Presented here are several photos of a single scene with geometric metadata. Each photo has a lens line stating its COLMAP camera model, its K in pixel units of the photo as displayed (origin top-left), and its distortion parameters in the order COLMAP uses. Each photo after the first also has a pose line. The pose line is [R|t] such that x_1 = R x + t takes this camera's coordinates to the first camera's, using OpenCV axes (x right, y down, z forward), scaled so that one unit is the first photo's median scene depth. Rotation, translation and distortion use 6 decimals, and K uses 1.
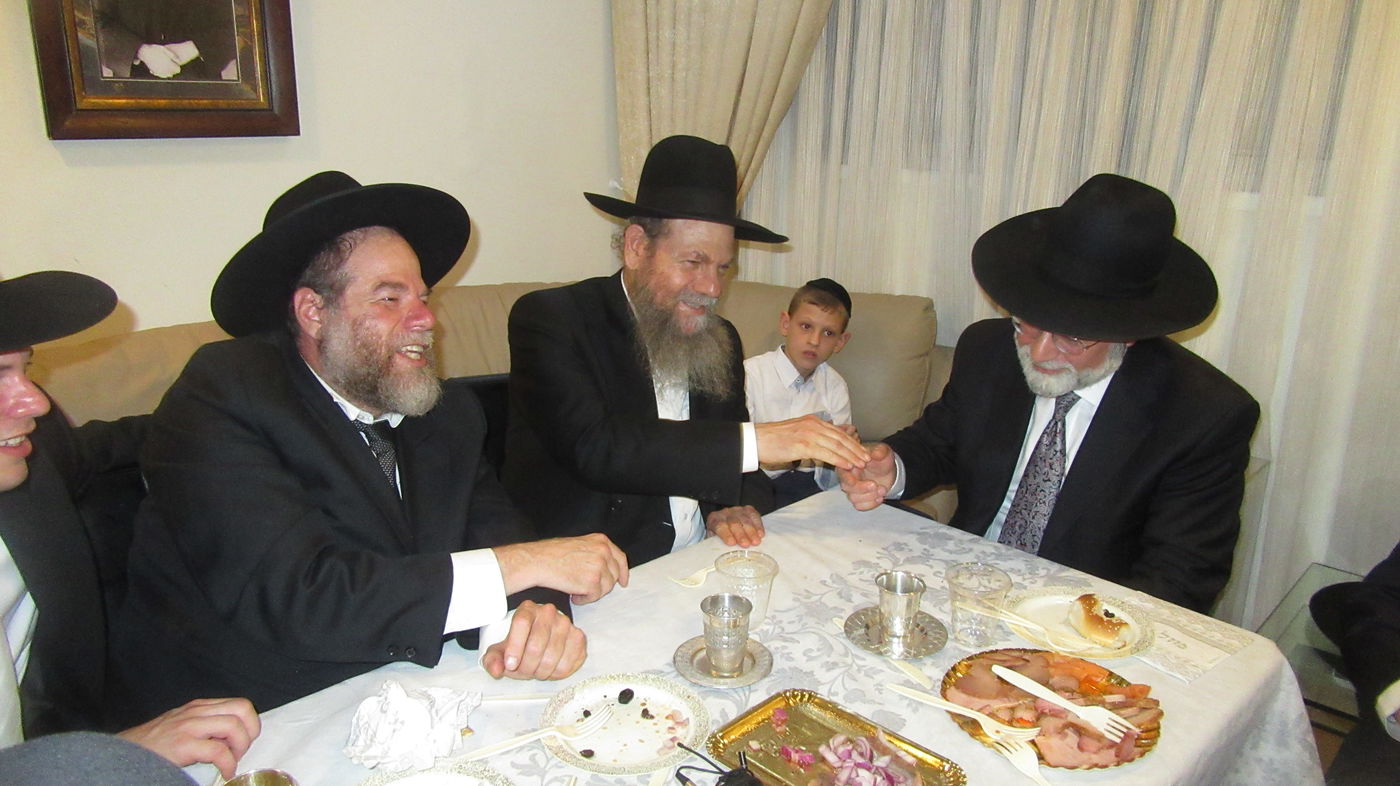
lens RADIAL K [[1038.3, 0, 703.2], [0, 1038.3, 413.4], [0, 0, 1]] dist [-0.024373, 0.007673]
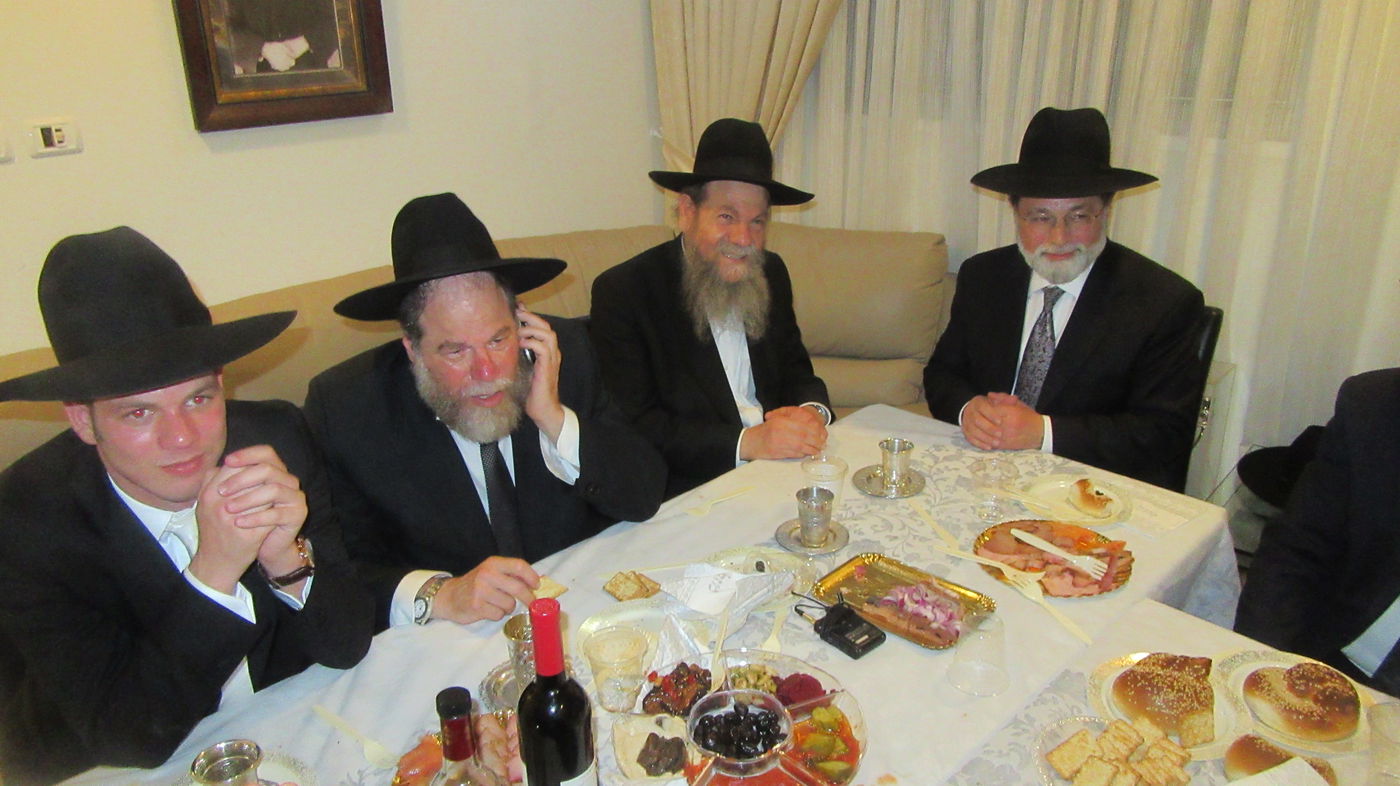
lens RADIAL K [[1053.7, 0, 697.6], [0, 1053.7, 392.3], [0, 0, 1]] dist [-0.008913, 0.003245]
pose [[0.999285, -0.037626, -0.003696, -0.102780], [0.037789, 0.996998, 0.067576, -0.042357], [0.001142, -0.067667, 0.997707, -0.319255]]
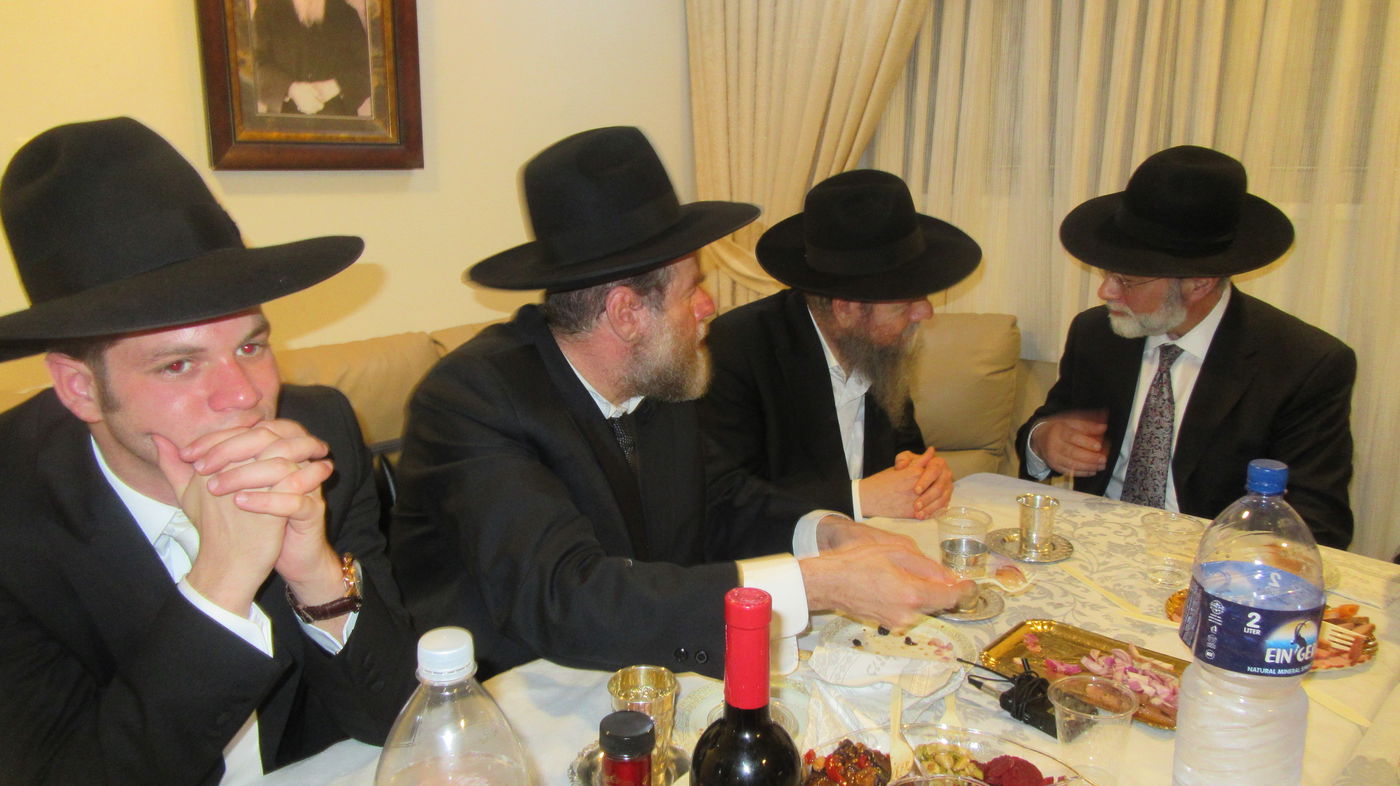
lens RADIAL K [[1047.3, 0, 701.2], [0, 1047.3, 391.3], [0, 0, 1]] dist [-0.002348, 0.001321]
pose [[0.999454, -0.019242, 0.026852, -0.239465], [0.021325, 0.996599, -0.079595, 0.085549], [-0.025229, 0.080124, 0.996466, -0.101521]]
